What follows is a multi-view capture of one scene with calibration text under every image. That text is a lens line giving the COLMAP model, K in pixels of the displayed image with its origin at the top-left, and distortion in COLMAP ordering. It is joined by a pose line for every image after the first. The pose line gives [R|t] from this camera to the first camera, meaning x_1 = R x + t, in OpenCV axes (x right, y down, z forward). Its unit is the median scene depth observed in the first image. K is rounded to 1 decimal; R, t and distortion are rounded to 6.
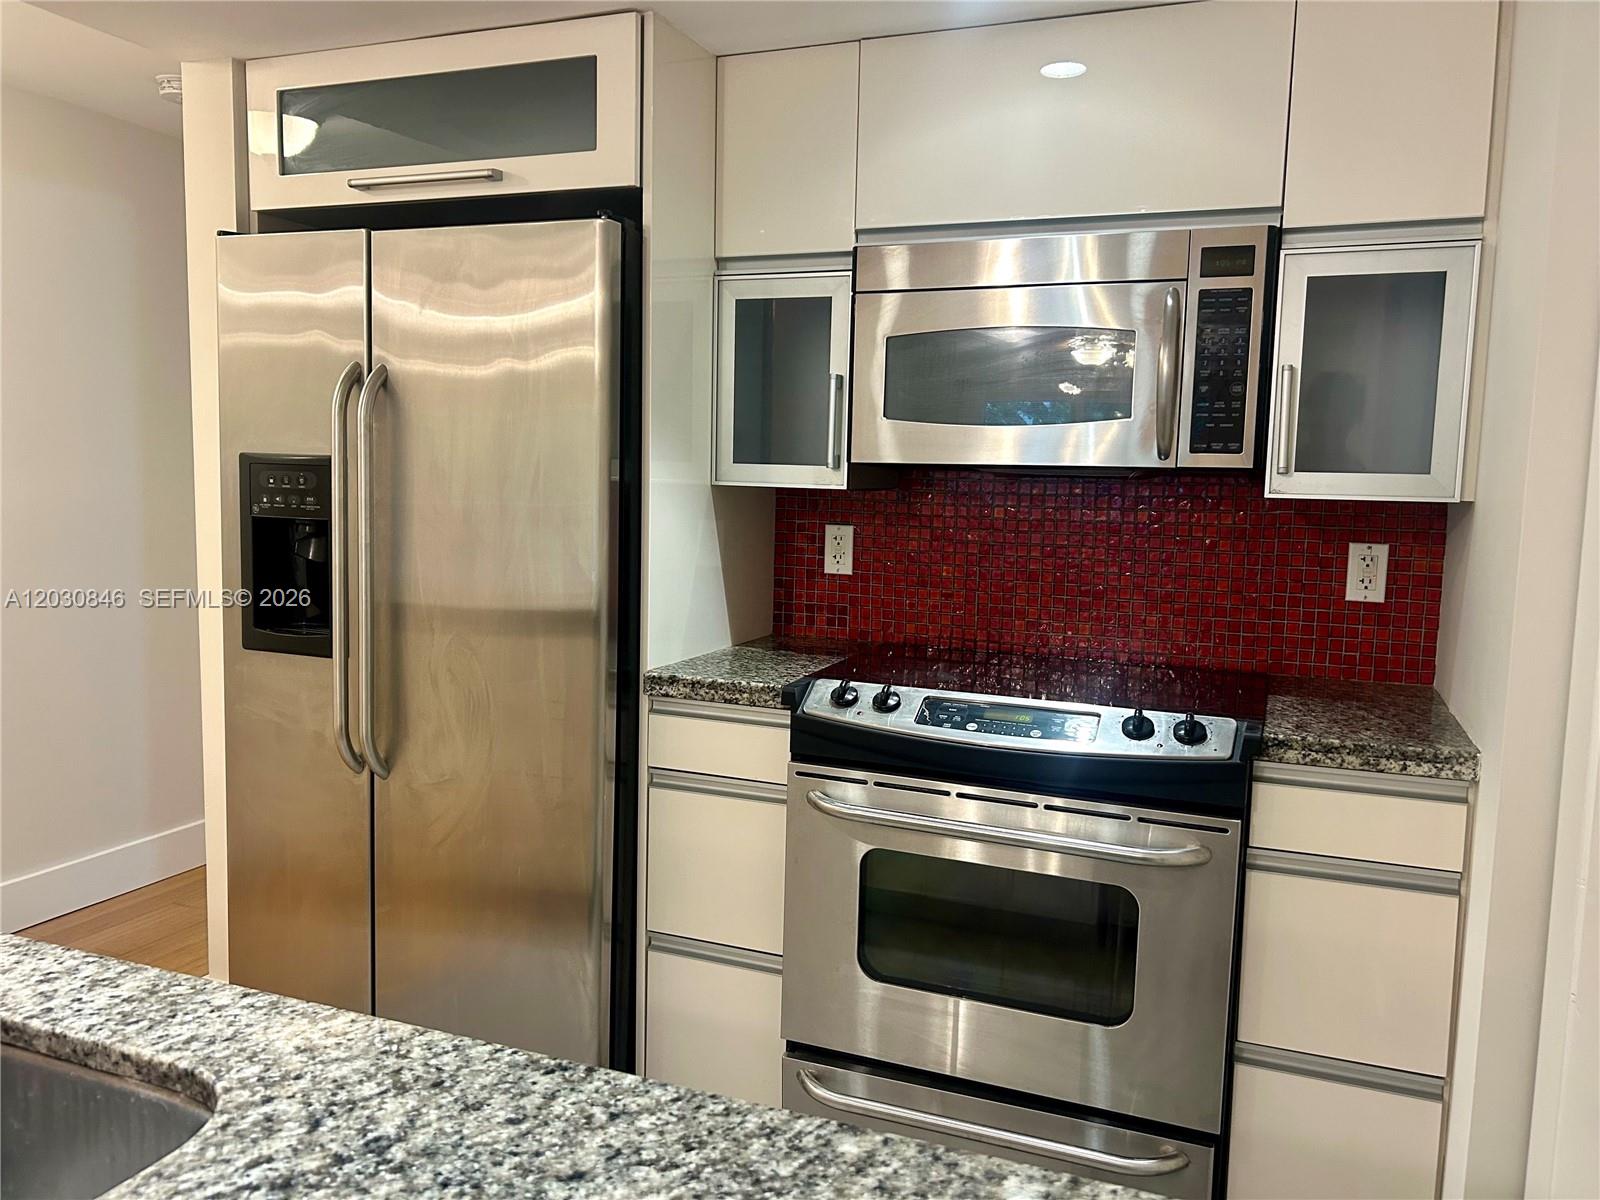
lens RADIAL K [[1217.2, 0, 800.0], [0, 1217.2, 600.0], [0, 0, 1]] dist [0.037172, -0.005883]
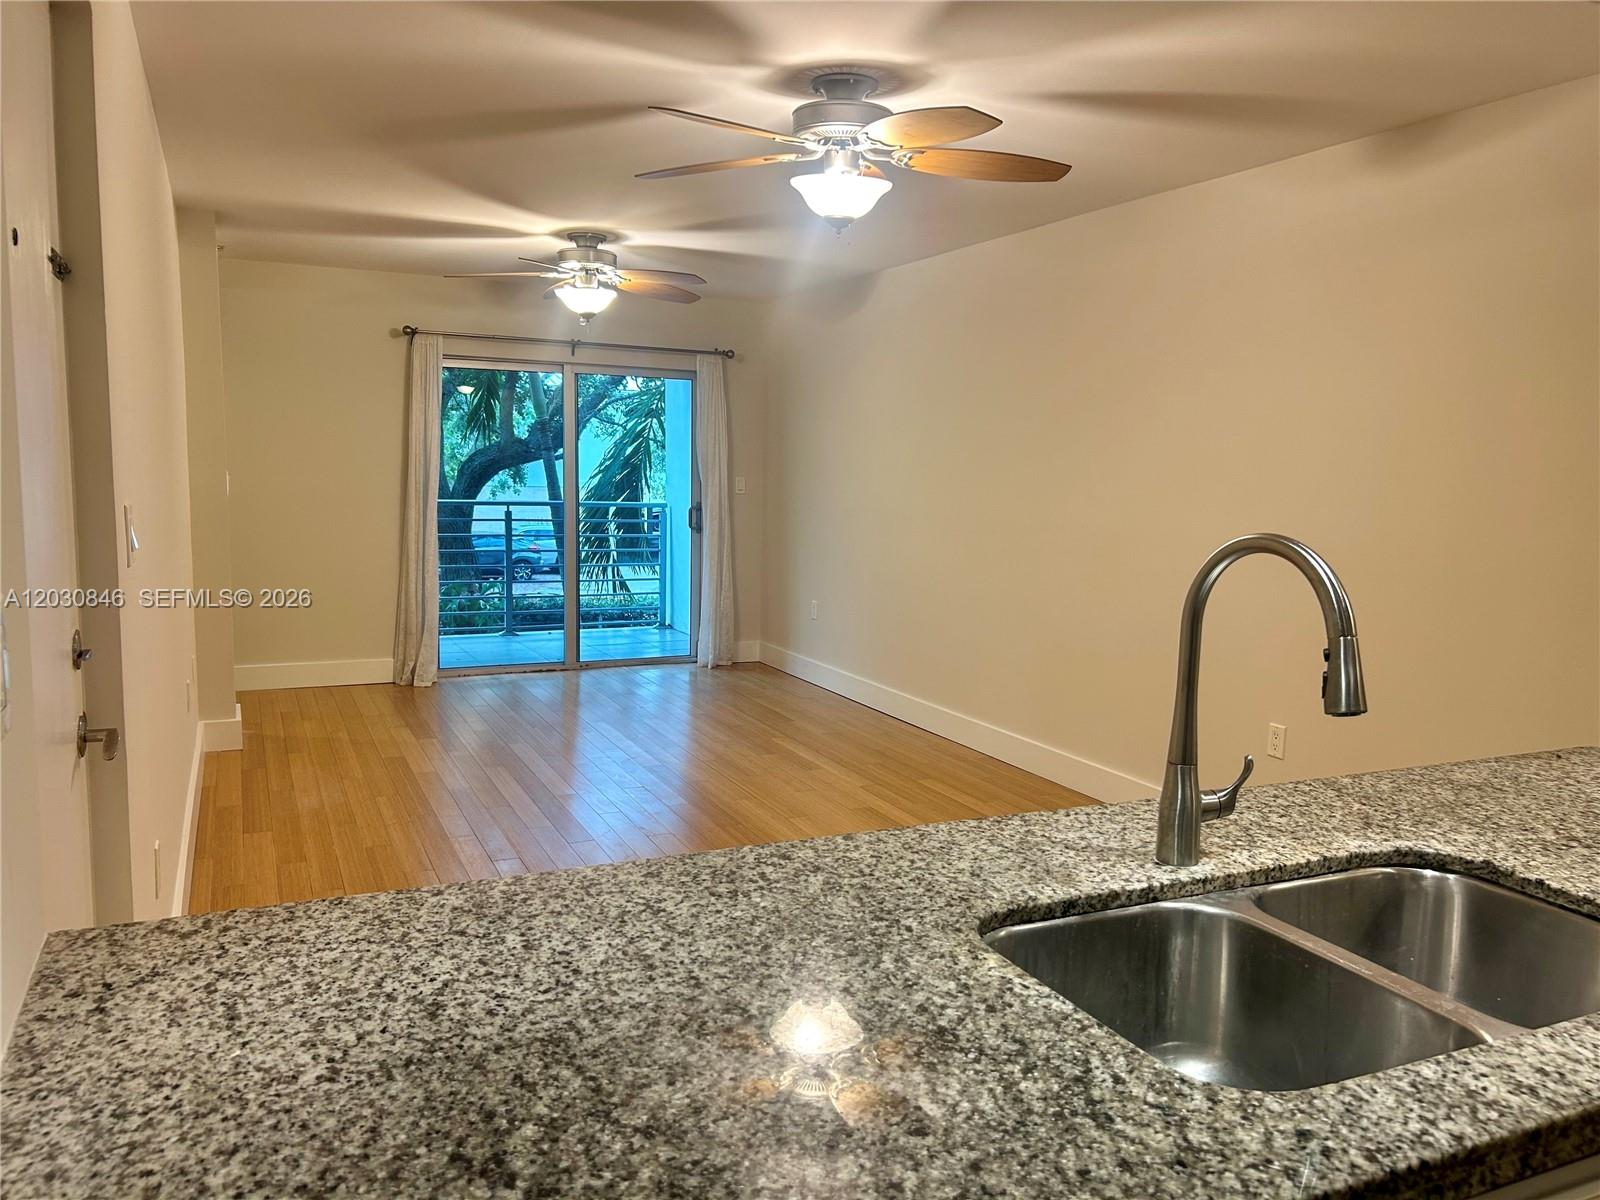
lens RADIAL K [[1217.2, 0, 800.0], [0, 1217.2, 600.0], [0, 0, 1]] dist [0.037172, -0.005883]
pose [[-0.681109, 0.048302, -0.730587, 0.239866], [-0.112004, 0.979204, 0.169158, -0.081953], [0.723564, 0.197044, -0.661535, 0.466483]]
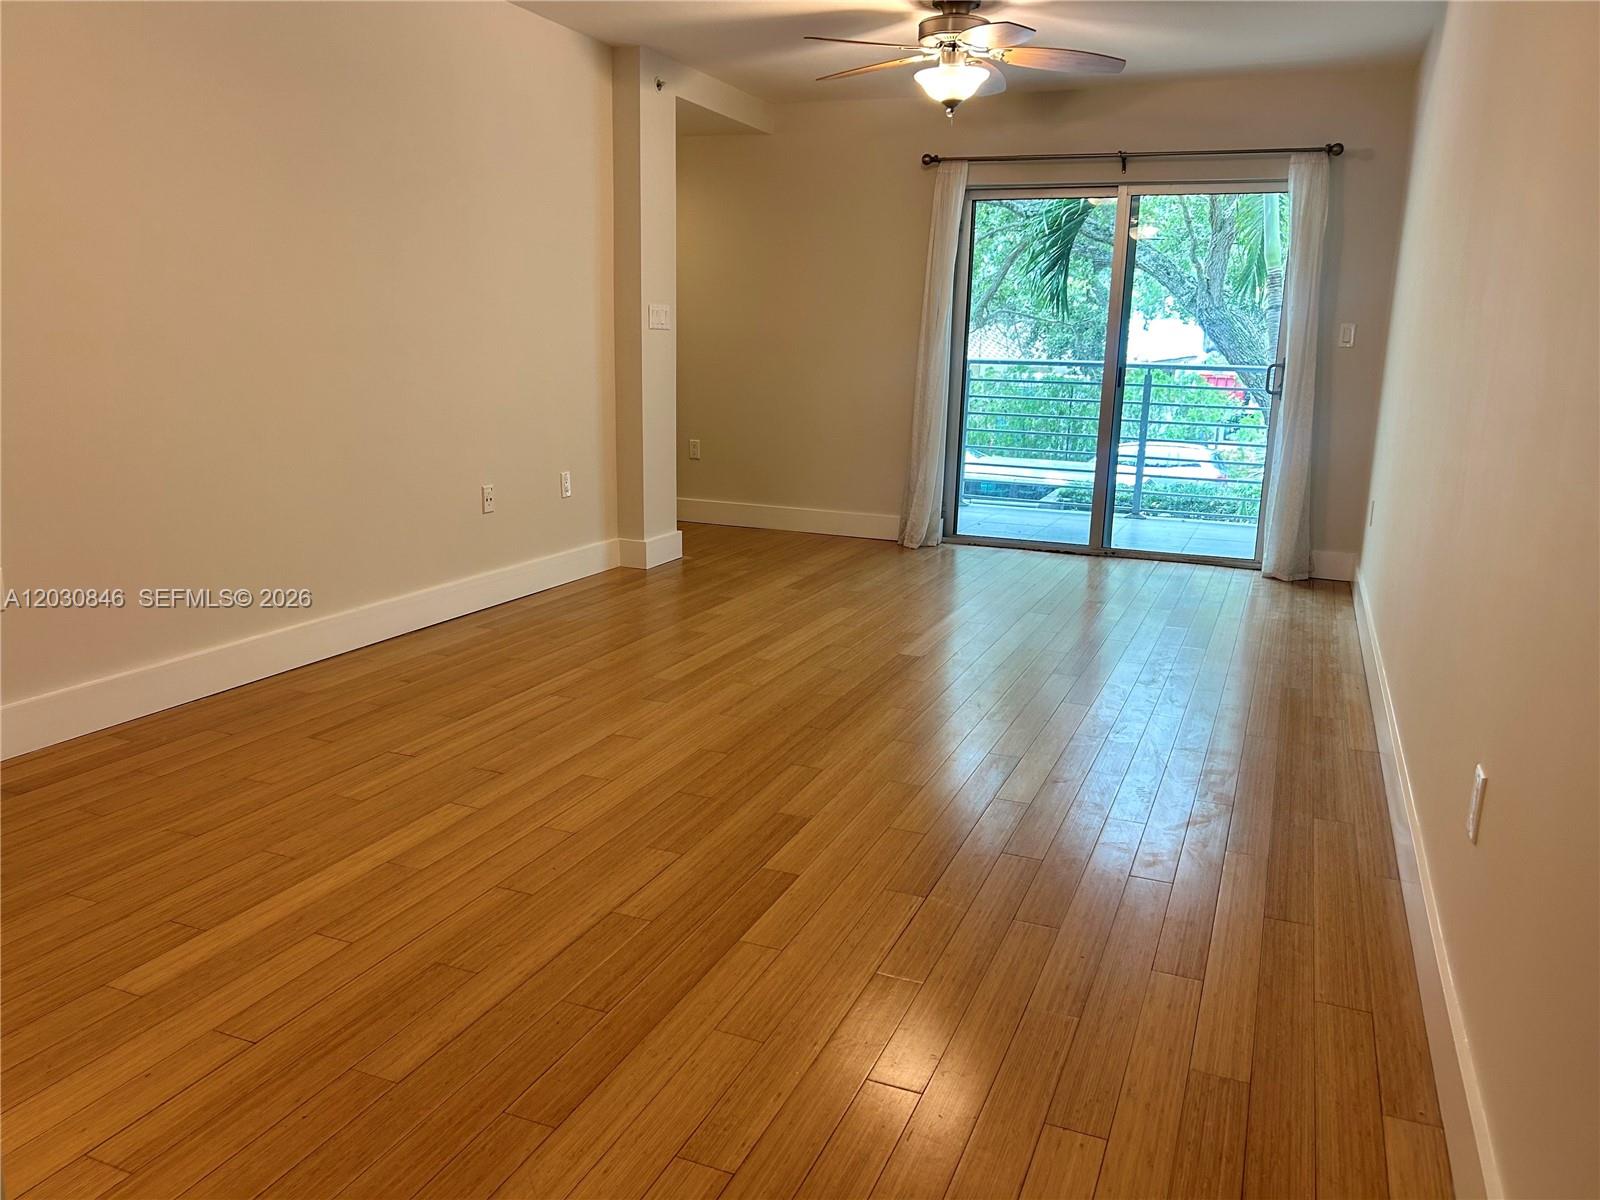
lens RADIAL K [[1217.2, 0, 800.0], [0, 1217.2, 600.0], [0, 0, 1]] dist [0.037172, -0.005883]
pose [[-0.998678, -0.051283, 0.003489, -1.239148], [-0.047546, 0.947438, 0.316387, -0.025466], [-0.019531, 0.315803, -0.948624, 0.607740]]
